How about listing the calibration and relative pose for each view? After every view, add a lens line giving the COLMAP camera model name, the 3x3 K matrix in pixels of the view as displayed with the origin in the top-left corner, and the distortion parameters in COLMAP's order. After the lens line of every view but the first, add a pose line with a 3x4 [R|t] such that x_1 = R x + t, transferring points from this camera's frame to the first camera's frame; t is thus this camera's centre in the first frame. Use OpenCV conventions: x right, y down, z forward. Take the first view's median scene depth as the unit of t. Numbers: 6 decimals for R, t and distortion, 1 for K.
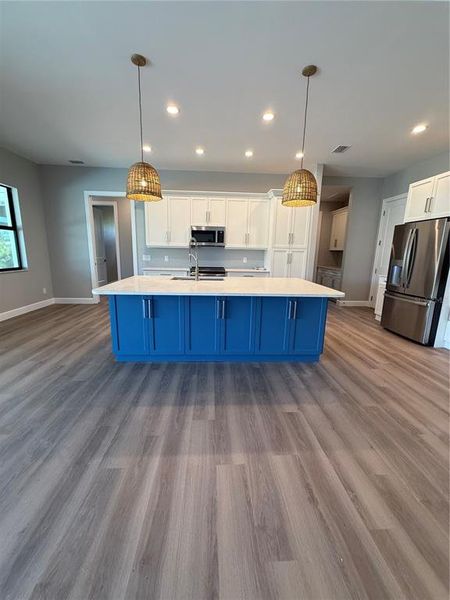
lens RADIAL K [[238.9, 0, 223.6], [0, 238.9, 298.9], [0, 0, 1]] dist [-0.001896, 0.000384]
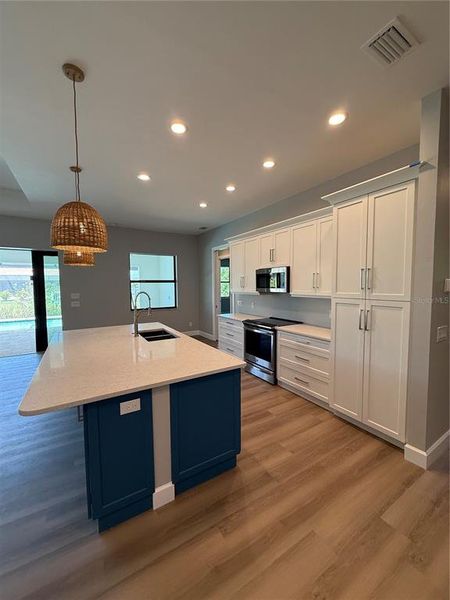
lens RADIAL K [[238.9, 0, 223.5], [0, 238.9, 299.0], [0, 0, 1]] dist [-0.001896, 0.000384]
pose [[0.477807, 0.029280, -0.877977, 0.580709], [-0.153375, 0.986874, -0.050556, -0.150401], [0.864972, 0.158816, 0.476026, 0.547515]]
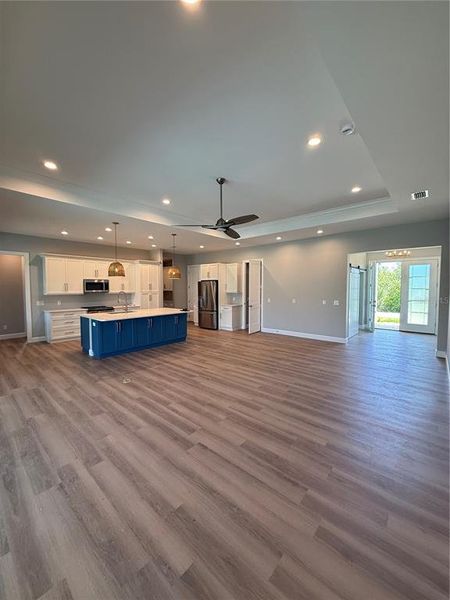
lens RADIAL K [[238.9, 0, 223.0], [0, 238.9, 297.8], [0, 0, 1]] dist [-0.001896, 0.000384]
pose [[0.696801, -0.054748, 0.715172, -0.631031], [0.157264, 0.984482, -0.077861, 0.052314], [-0.699811, 0.166724, 0.694598, -0.609863]]
